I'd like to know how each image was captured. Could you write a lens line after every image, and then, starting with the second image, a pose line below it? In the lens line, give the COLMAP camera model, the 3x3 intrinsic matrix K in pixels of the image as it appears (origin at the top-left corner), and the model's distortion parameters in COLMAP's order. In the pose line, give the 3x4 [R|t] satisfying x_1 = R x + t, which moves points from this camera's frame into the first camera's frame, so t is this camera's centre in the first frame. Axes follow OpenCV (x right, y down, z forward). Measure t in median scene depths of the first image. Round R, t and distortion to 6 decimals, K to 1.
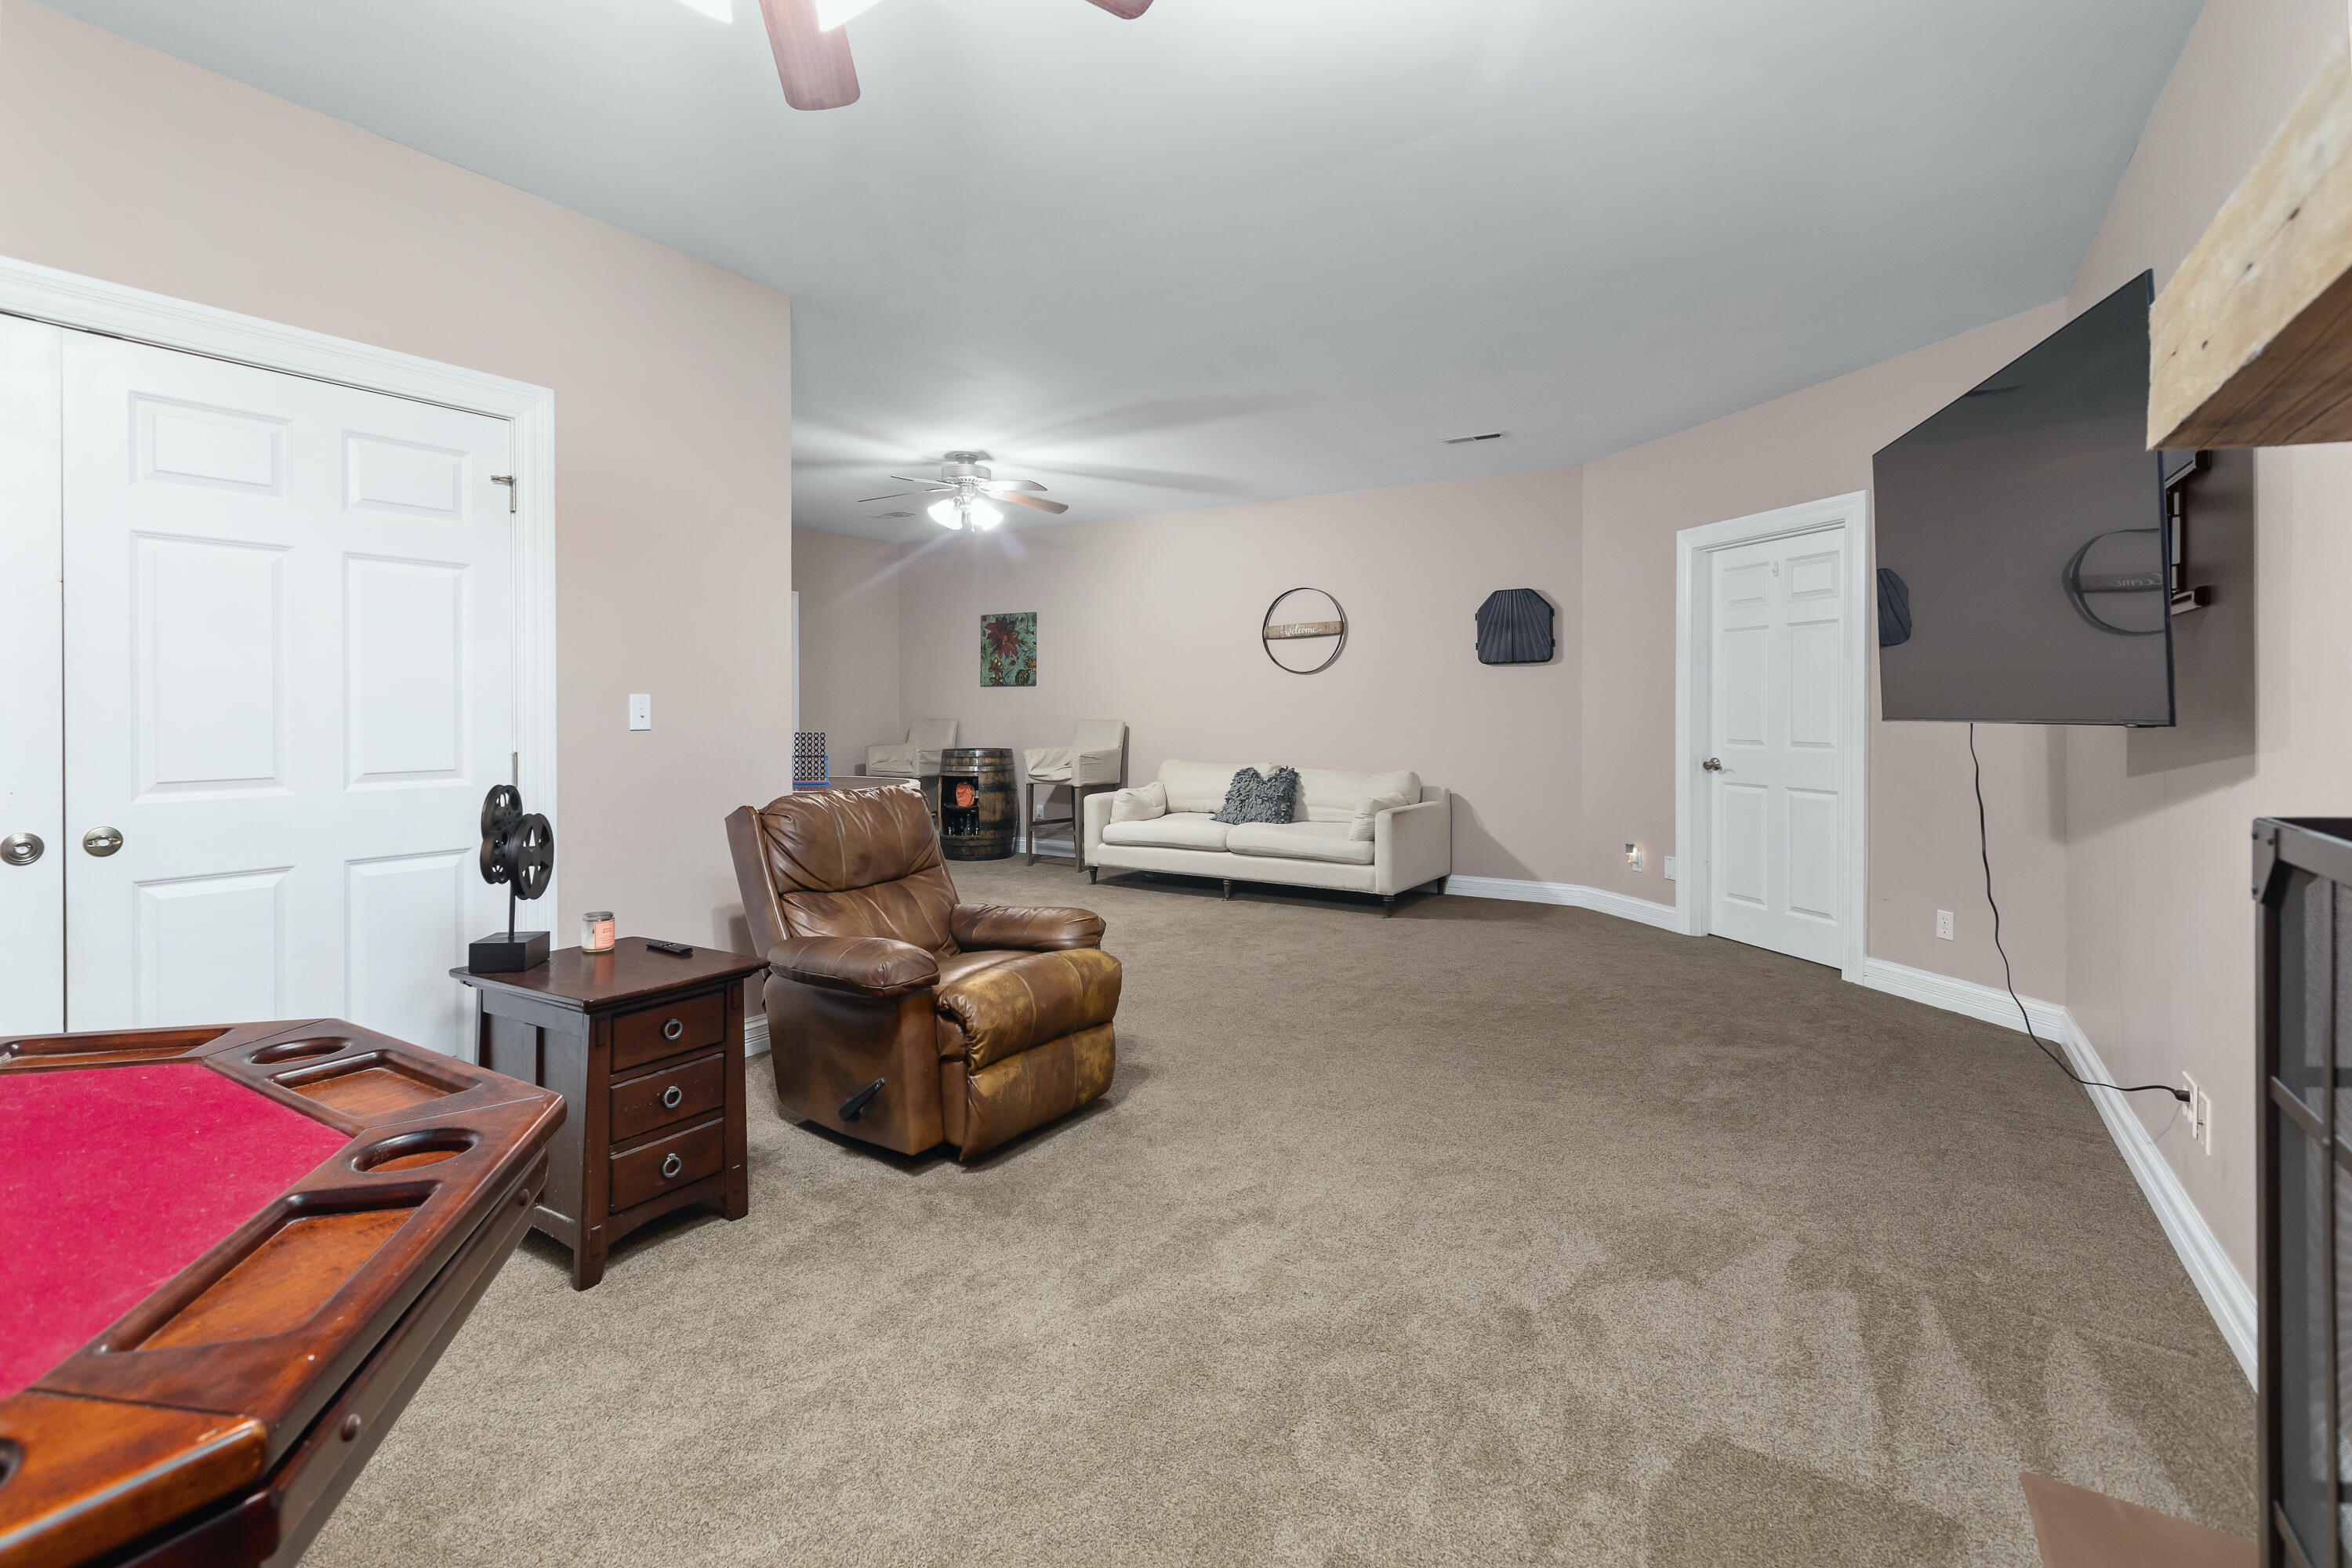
lens RADIAL K [[1078.4, 0, 1141.3], [0, 1078.4, 714.2], [0, 0, 1]] dist [0.003448, 0.000206]
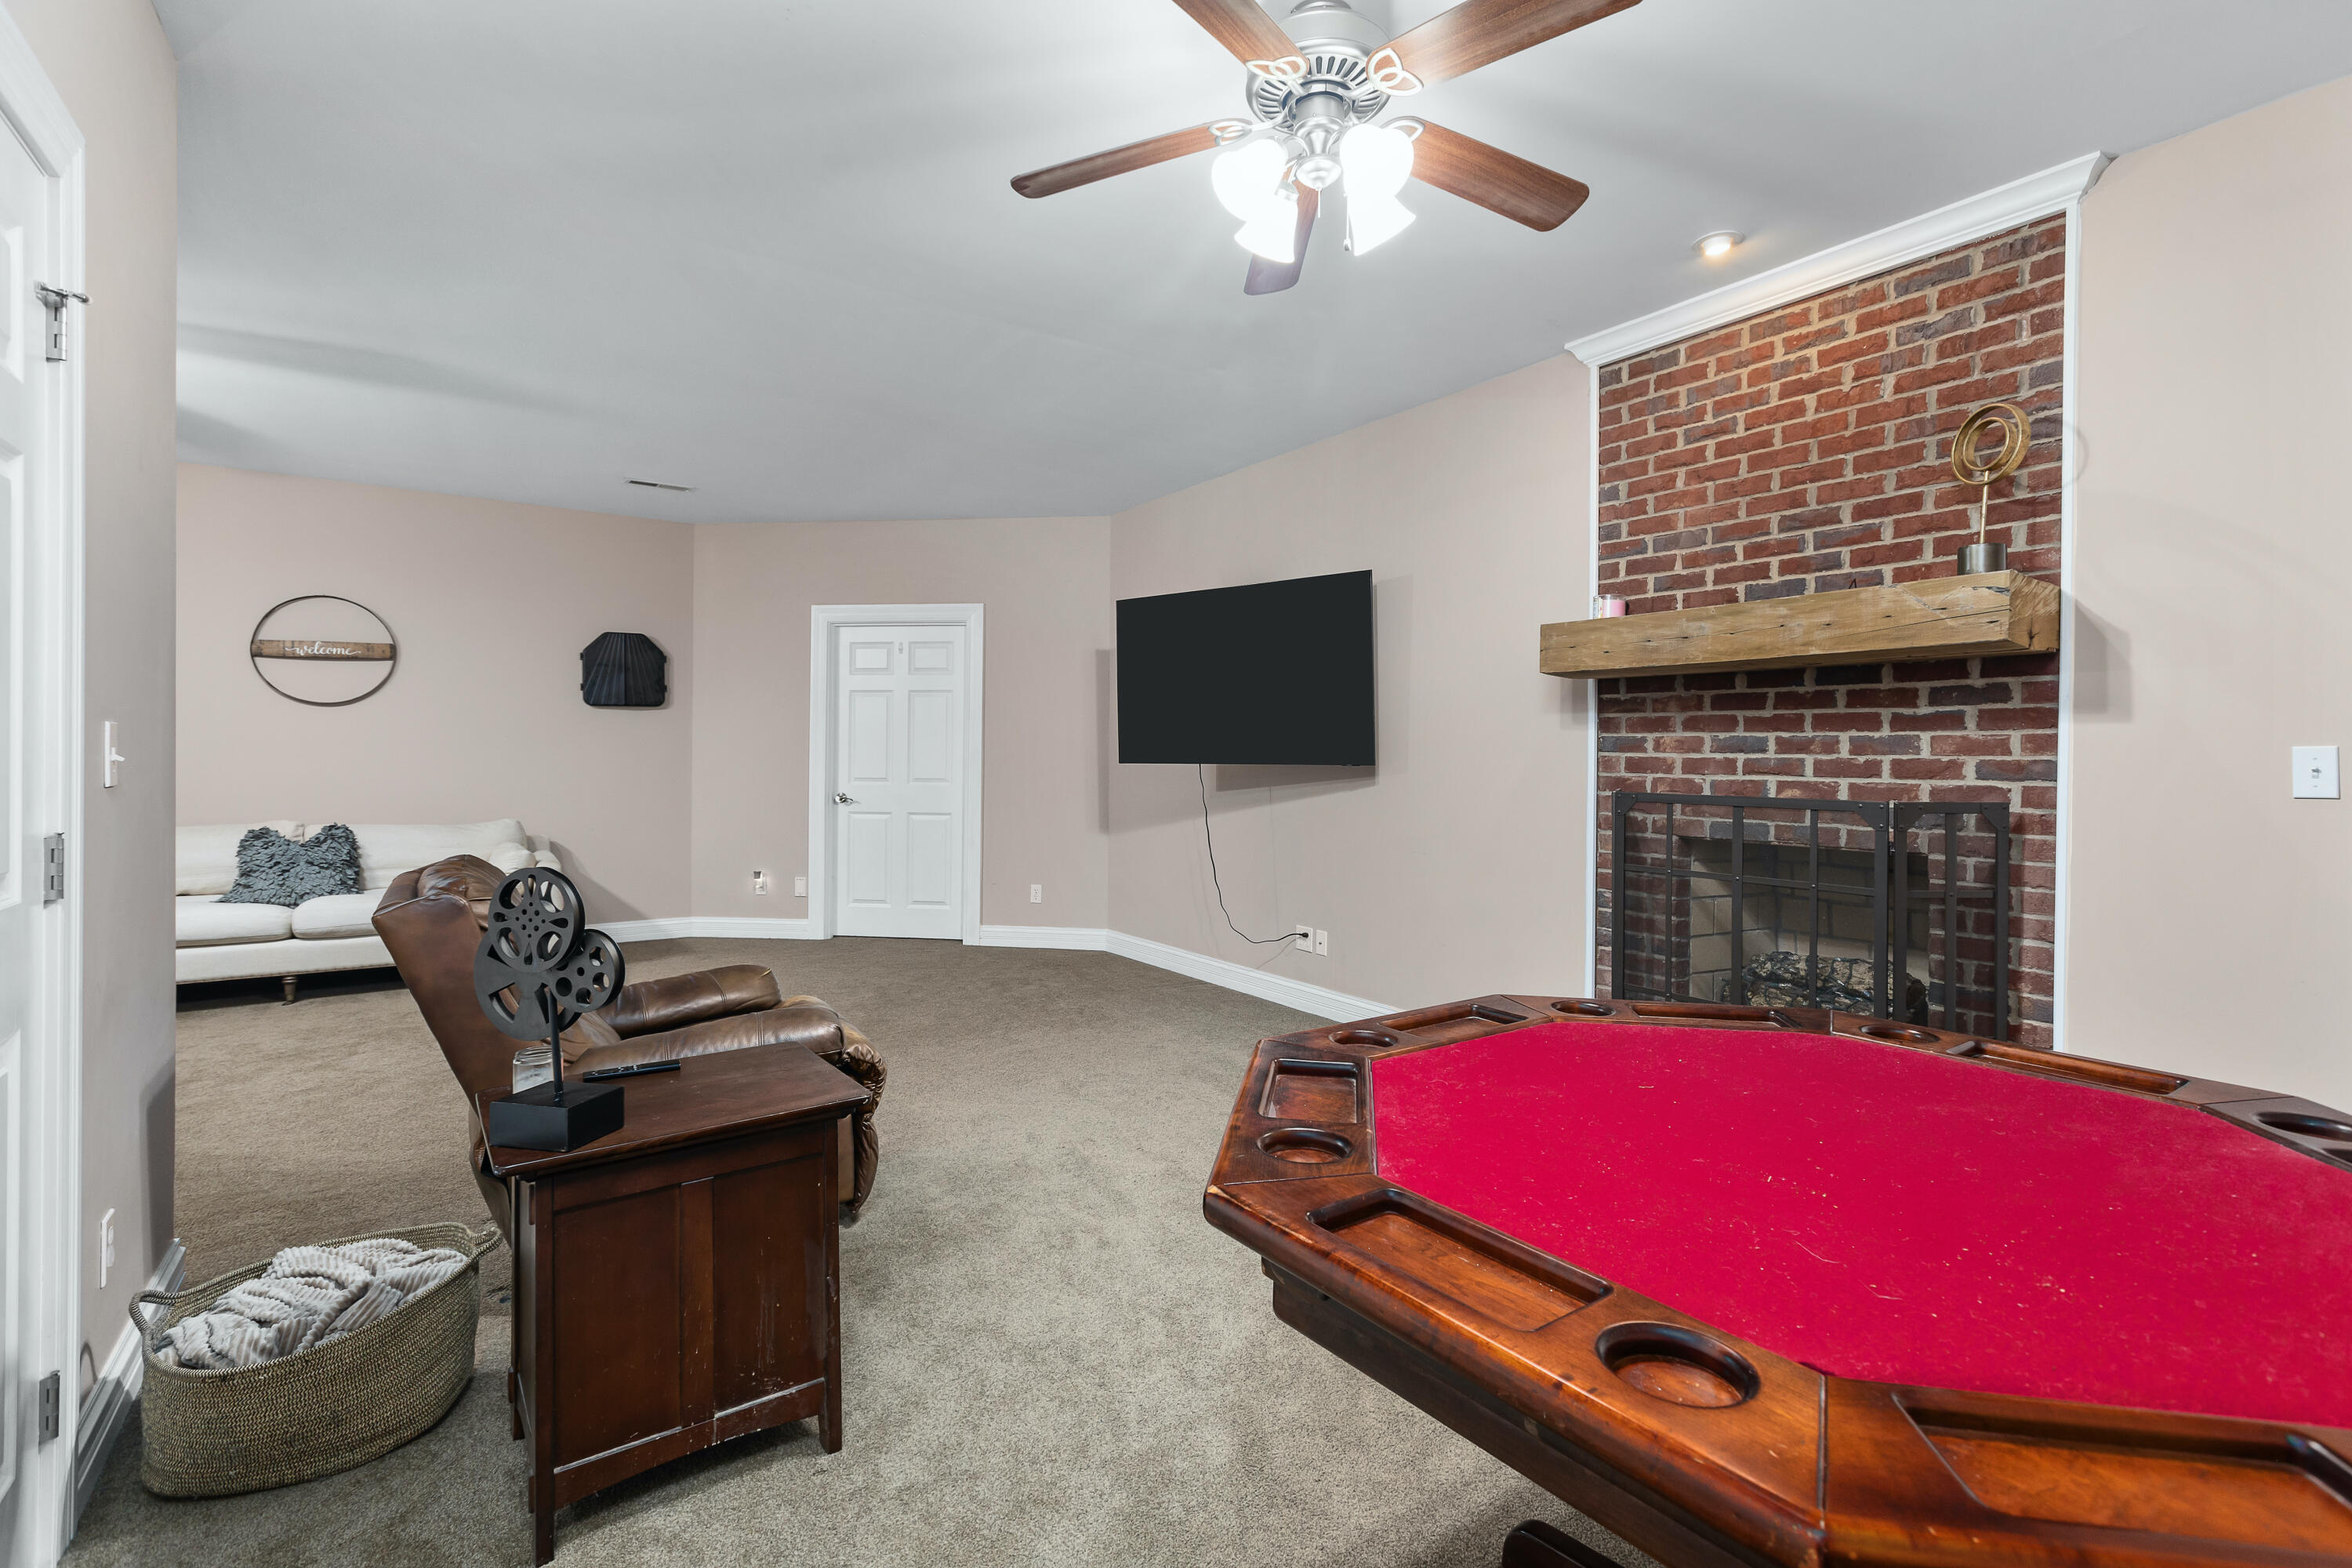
lens RADIAL K [[1078.4, 0, 1167.6], [0, 1078.4, 769.1], [0, 0, 1]] dist [0.003448, 0.000206]
pose [[0.384105, -0.008104, 0.923254, -0.387864], [-0.002840, 0.999946, 0.009958, -0.000472], [-0.923285, -0.006447, 0.384062, 0.146130]]
